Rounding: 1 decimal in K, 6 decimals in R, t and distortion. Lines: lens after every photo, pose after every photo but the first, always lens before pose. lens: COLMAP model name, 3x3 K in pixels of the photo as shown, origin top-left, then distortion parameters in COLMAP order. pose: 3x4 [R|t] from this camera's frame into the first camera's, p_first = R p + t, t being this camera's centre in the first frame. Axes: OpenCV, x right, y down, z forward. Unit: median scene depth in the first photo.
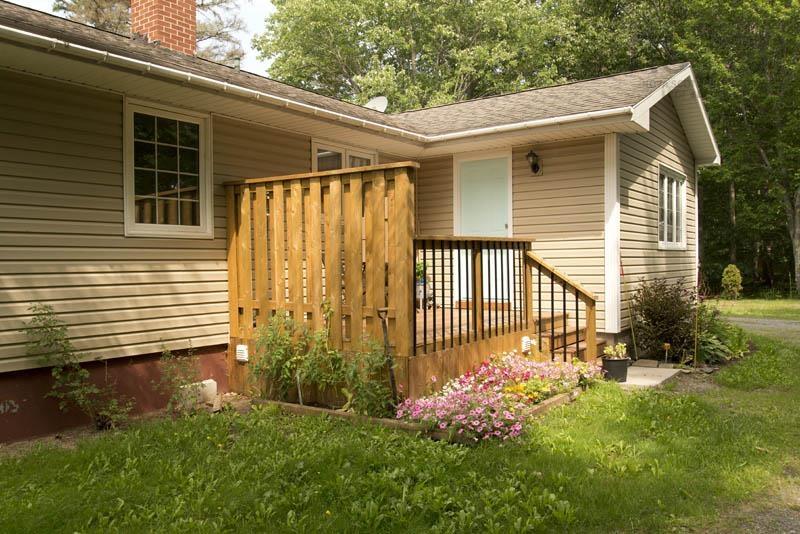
lens RADIAL K [[652.6, 0, 400.0], [0, 652.6, 267.0], [0, 0, 1]] dist [-0.007558, -0.004647]
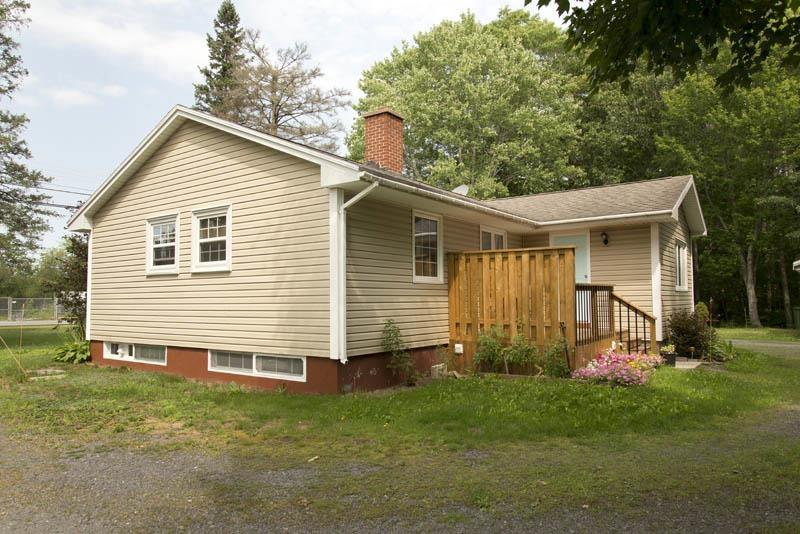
lens RADIAL K [[552.5, 0, 400.0], [0, 552.5, 267.0], [0, 0, 1]] dist [0.012191, -0.000263]
pose [[0.999985, 0.003911, 0.003925, -0.348148], [-0.003635, 0.997686, -0.067895, 0.011284], [-0.004182, 0.067880, 0.997685, -0.433092]]
